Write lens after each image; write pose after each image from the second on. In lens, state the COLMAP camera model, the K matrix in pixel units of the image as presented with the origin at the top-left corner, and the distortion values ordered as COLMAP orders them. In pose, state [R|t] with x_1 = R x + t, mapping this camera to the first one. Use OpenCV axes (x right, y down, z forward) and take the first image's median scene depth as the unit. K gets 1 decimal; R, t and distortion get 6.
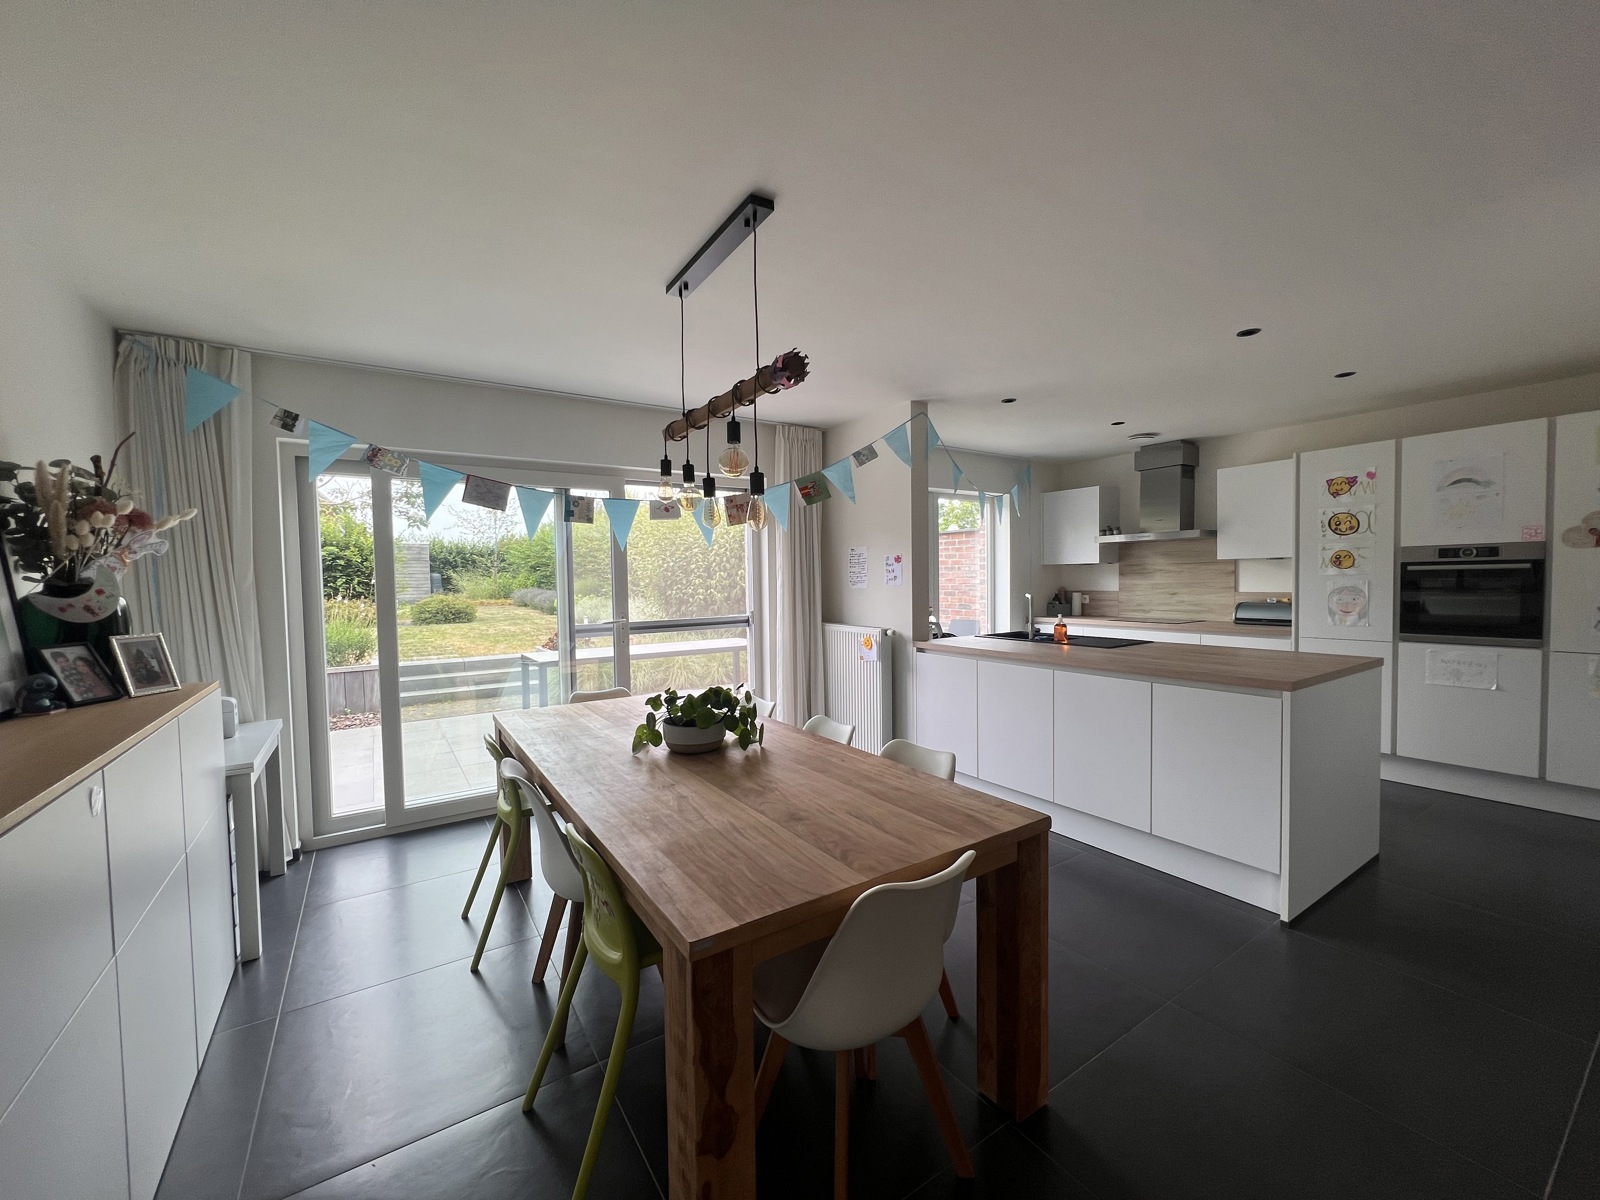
lens RADIAL K [[645.2, 0, 800.0], [0, 645.2, 600.0], [0, 0, 1]] dist [-0.008796, -0.000033]
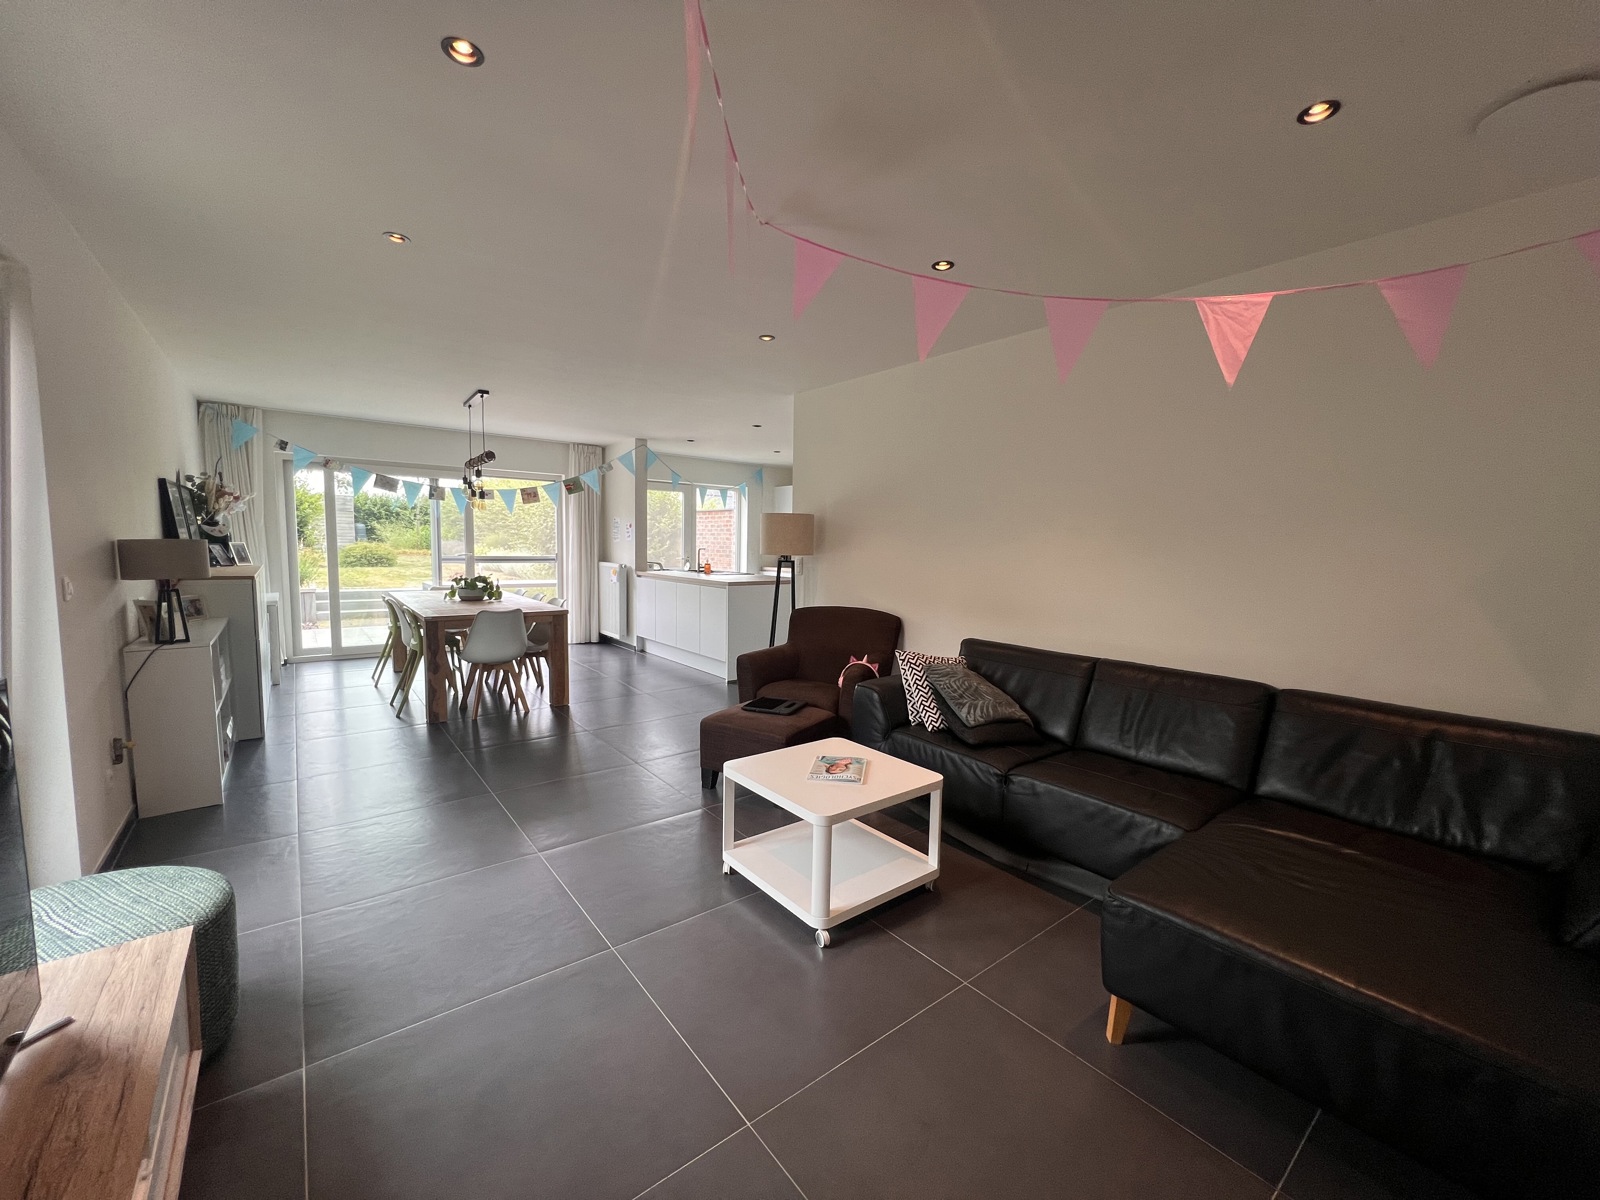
lens RADIAL K [[647.5, 0, 800.0], [0, 647.5, 600.0], [0, 0, 1]] dist [-0.002475, -0.000182]
pose [[0.996123, 0.030653, 0.082462, 0.489155], [-0.034886, 0.998120, 0.050391, 0.036263], [-0.080763, -0.053072, 0.995319, -0.859835]]
